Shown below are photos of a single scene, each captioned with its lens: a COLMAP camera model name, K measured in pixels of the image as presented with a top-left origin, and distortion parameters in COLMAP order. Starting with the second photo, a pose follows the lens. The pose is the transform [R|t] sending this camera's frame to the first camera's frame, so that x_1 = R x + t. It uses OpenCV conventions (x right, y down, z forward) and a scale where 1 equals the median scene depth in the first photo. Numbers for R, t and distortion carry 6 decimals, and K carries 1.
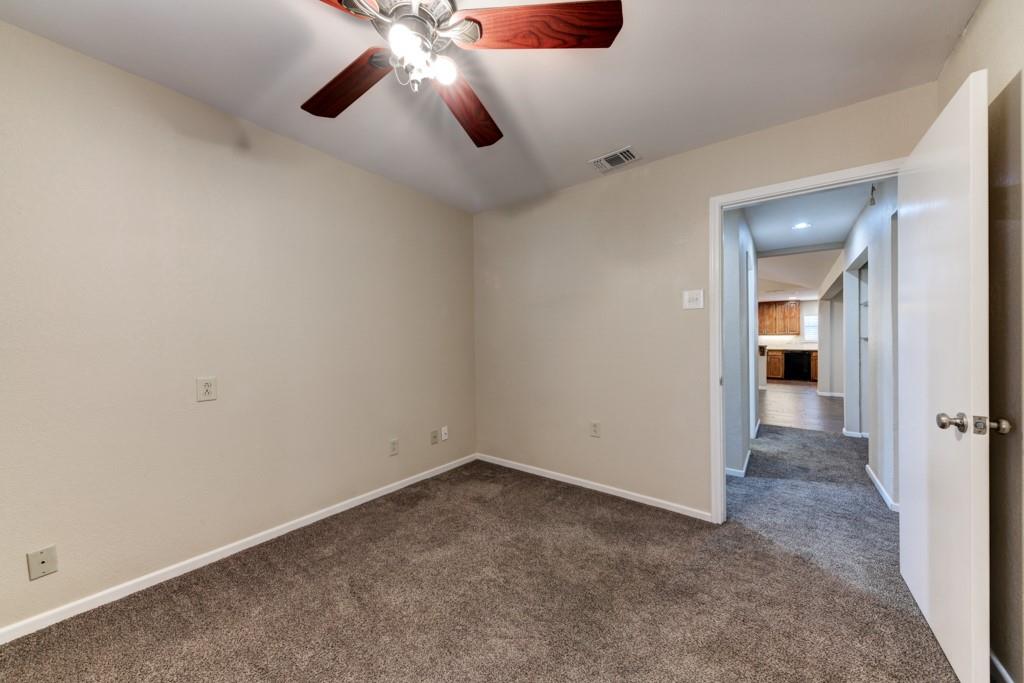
lens RADIAL K [[354.0, 0, 514.9], [0, 354.0, 340.7], [0, 0, 1]] dist [0.000571, -0.002421]
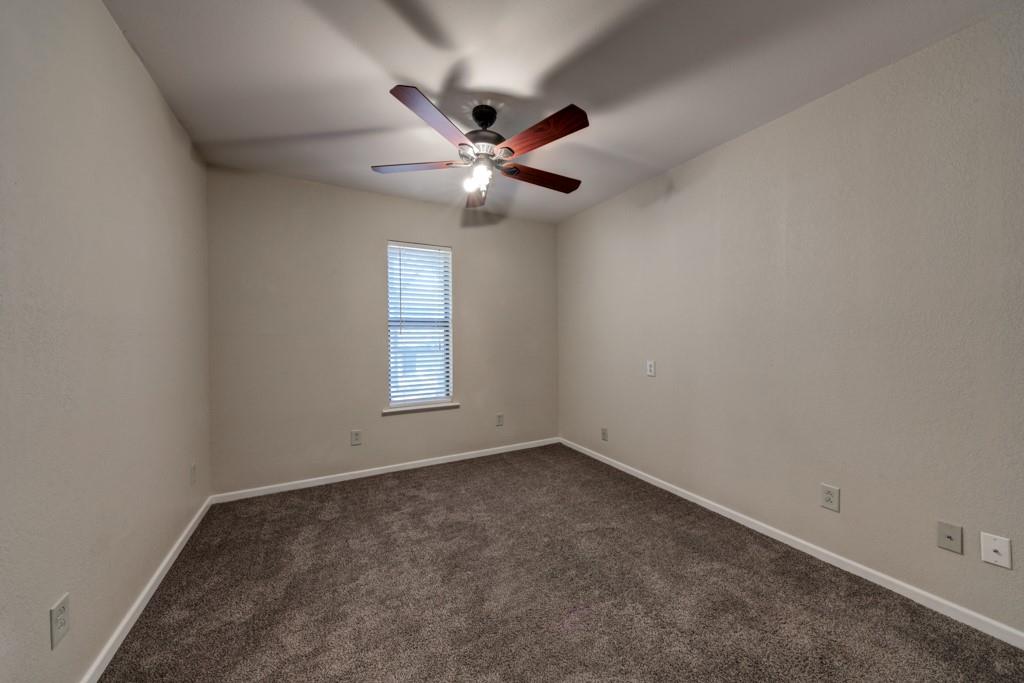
lens RADIAL K [[354.0, 0, 515.8], [0, 354.0, 339.7], [0, 0, 1]] dist [0.000571, -0.002421]
pose [[-0.415641, 0.010022, -0.909474, 0.568946], [0.000042, 0.999940, 0.010999, -0.000540], [0.909529, 0.004533, -0.415616, 0.843493]]
